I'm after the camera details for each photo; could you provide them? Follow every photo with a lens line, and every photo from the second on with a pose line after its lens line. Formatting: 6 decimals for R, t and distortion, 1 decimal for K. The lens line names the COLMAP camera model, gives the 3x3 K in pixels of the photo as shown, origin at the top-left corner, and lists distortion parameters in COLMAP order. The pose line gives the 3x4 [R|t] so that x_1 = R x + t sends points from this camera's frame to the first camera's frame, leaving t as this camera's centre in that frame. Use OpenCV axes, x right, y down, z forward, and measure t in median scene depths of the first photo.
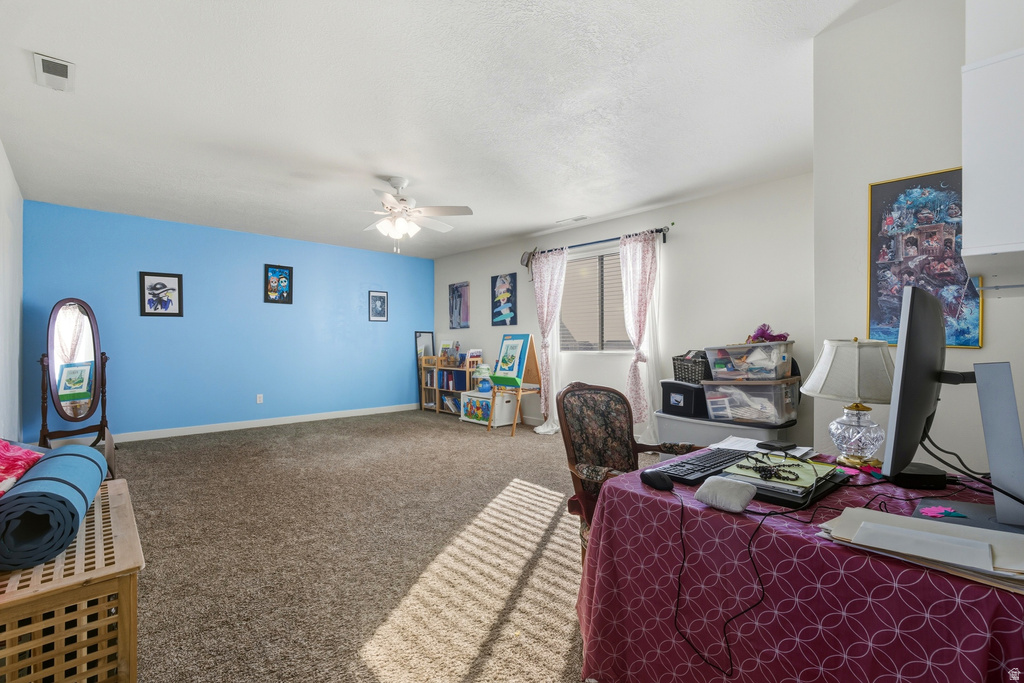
lens RADIAL K [[464.6, 0, 512.0], [0, 464.6, 341.5], [0, 0, 1]] dist [-0.002471, 0.000387]
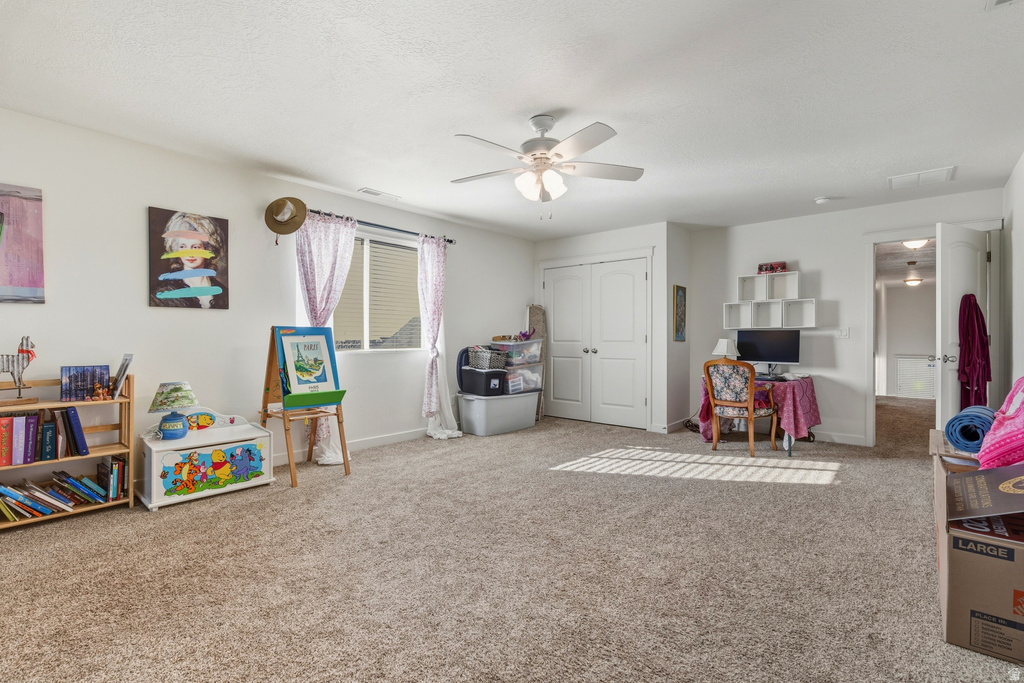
lens RADIAL K [[464.6, 0, 512.0], [0, 464.6, 341.5], [0, 0, 1]] dist [-0.002471, 0.000387]
pose [[-0.097987, -0.007092, 0.995162, -0.604786], [-0.004441, 0.999968, 0.006689, -0.000686], [-0.995178, -0.003764, -0.098015, 0.696902]]
